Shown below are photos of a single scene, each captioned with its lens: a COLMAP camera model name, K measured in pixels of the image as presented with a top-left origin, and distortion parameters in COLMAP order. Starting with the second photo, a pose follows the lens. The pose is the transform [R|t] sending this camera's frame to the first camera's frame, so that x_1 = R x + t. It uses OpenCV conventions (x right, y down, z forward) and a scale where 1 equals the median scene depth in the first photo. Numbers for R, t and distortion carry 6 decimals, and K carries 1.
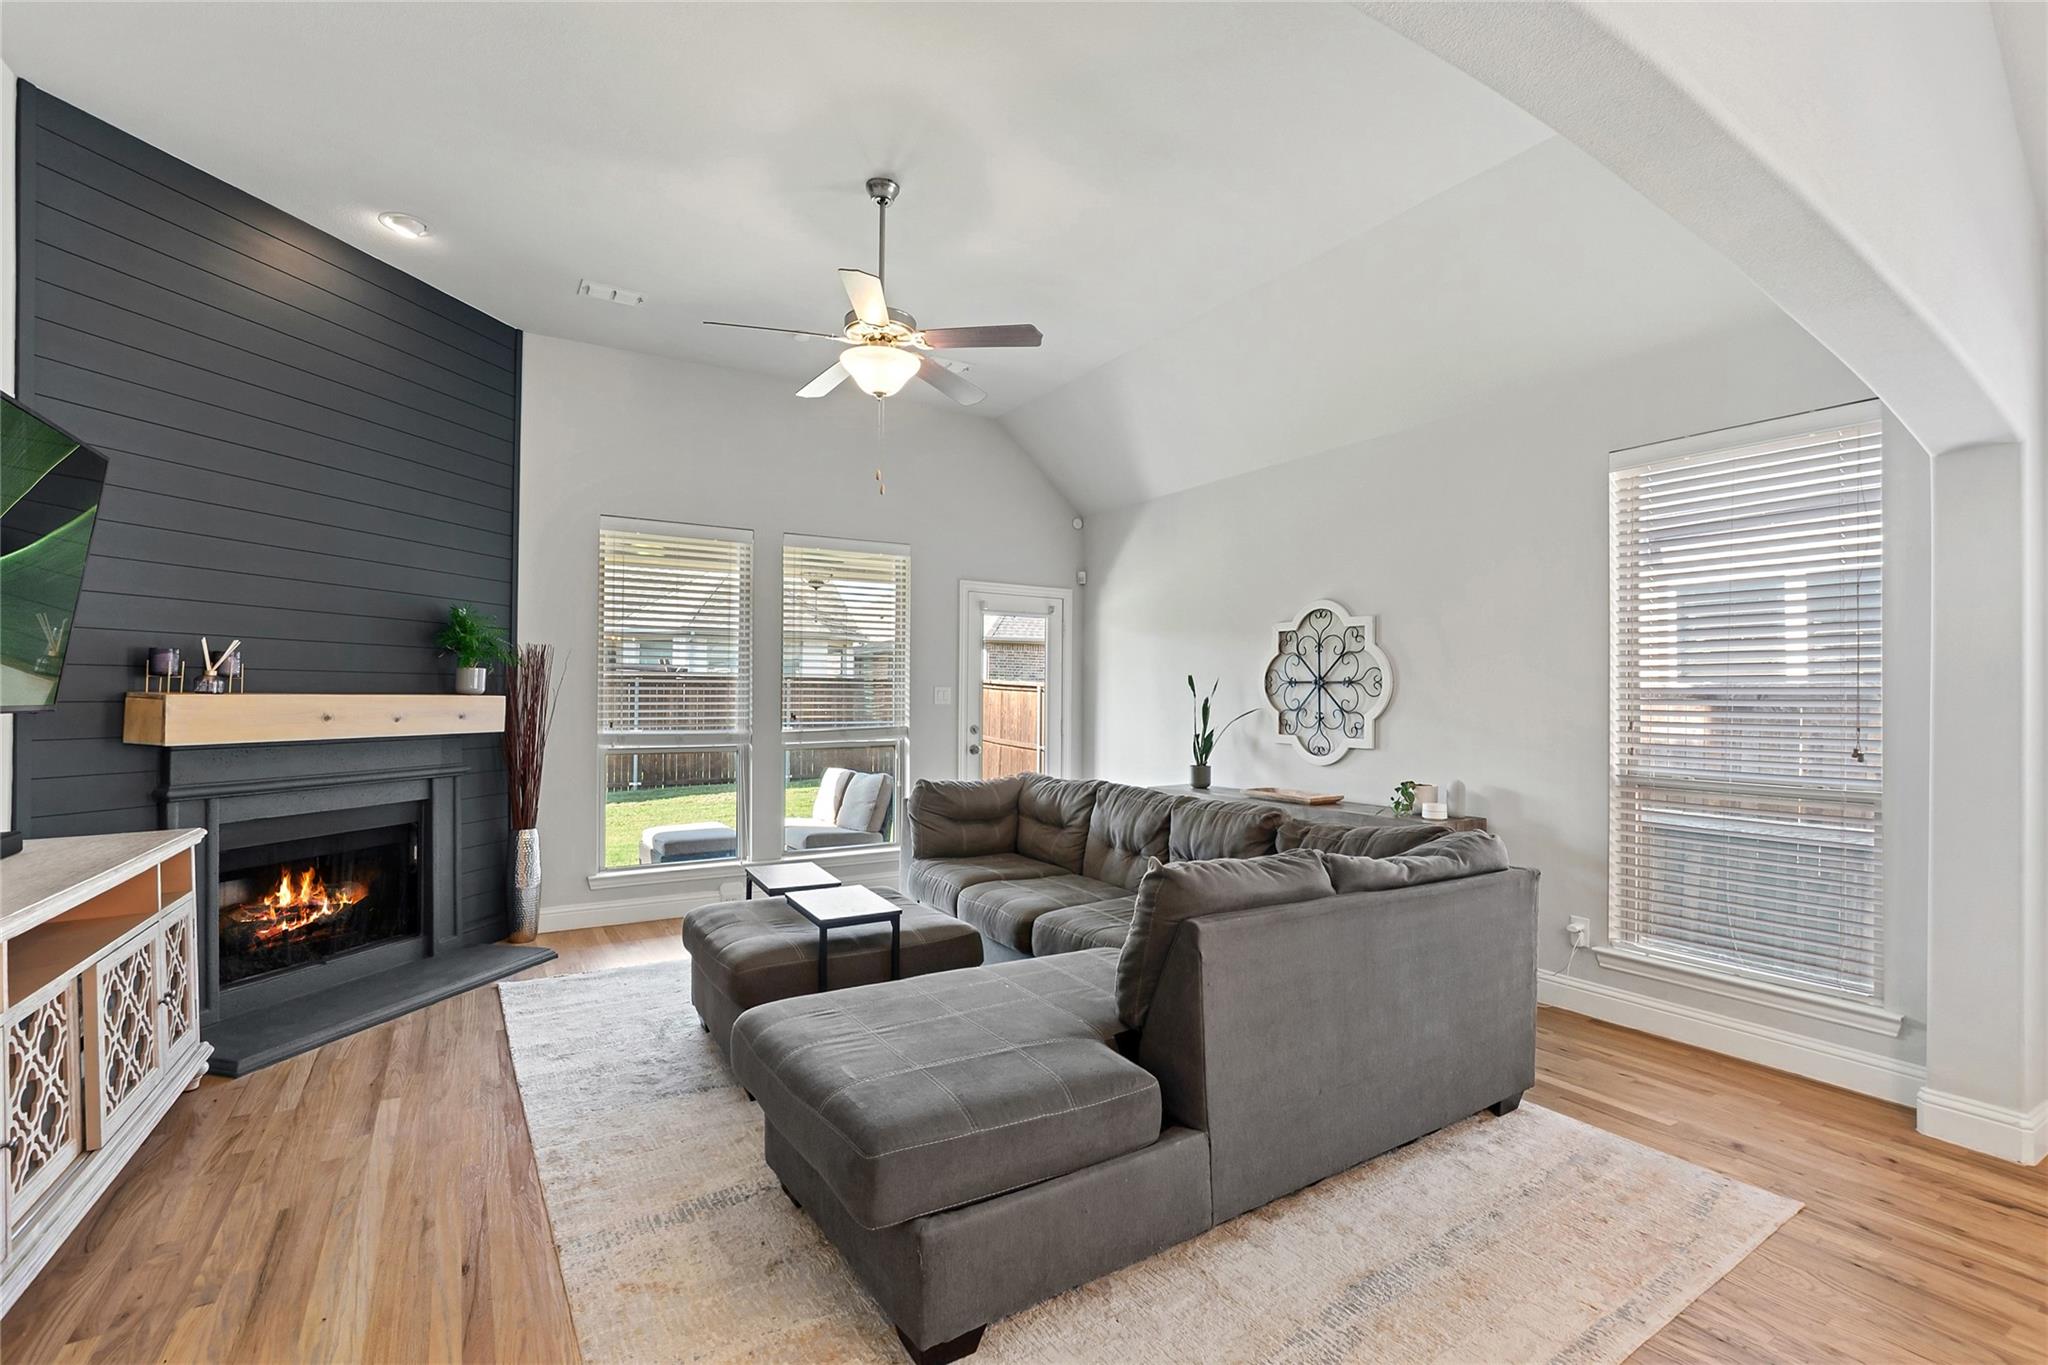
lens RADIAL K [[936.4, 0, 1033.8], [0, 936.4, 693.3], [0, 0, 1]] dist [-0.007962, 0.001193]
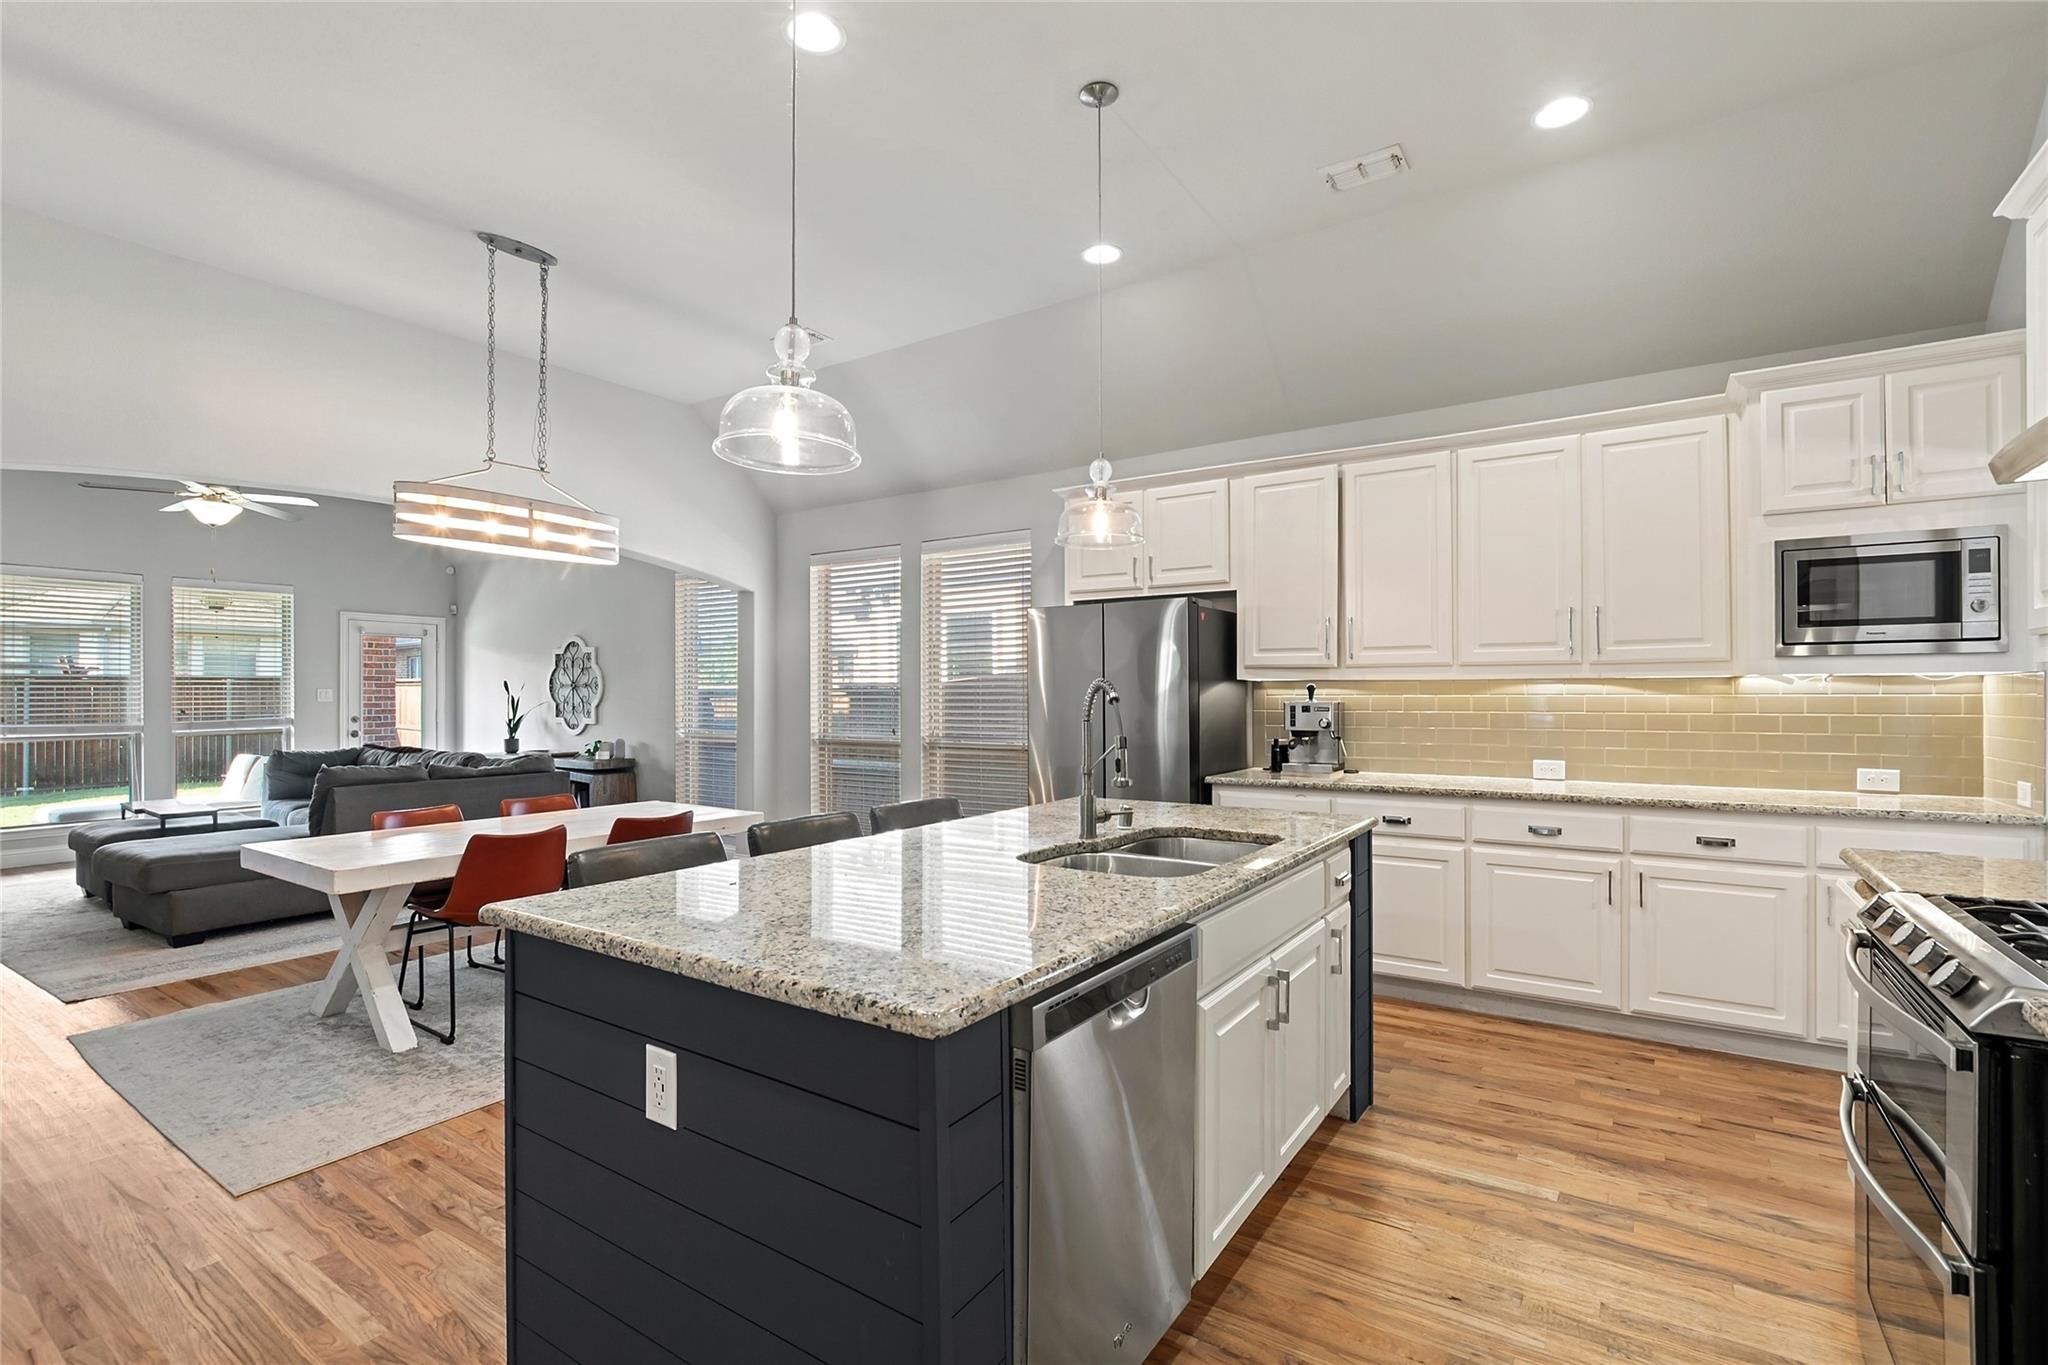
lens RADIAL K [[936.4, 0, 1033.8], [0, 936.4, 693.3], [0, 0, 1]] dist [-0.007962, 0.001193]
pose [[0.910411, -0.008328, 0.413621, 0.373552], [0.006290, 0.999960, 0.006288, -0.003234], [-0.413657, -0.003123, 0.910428, -0.893838]]
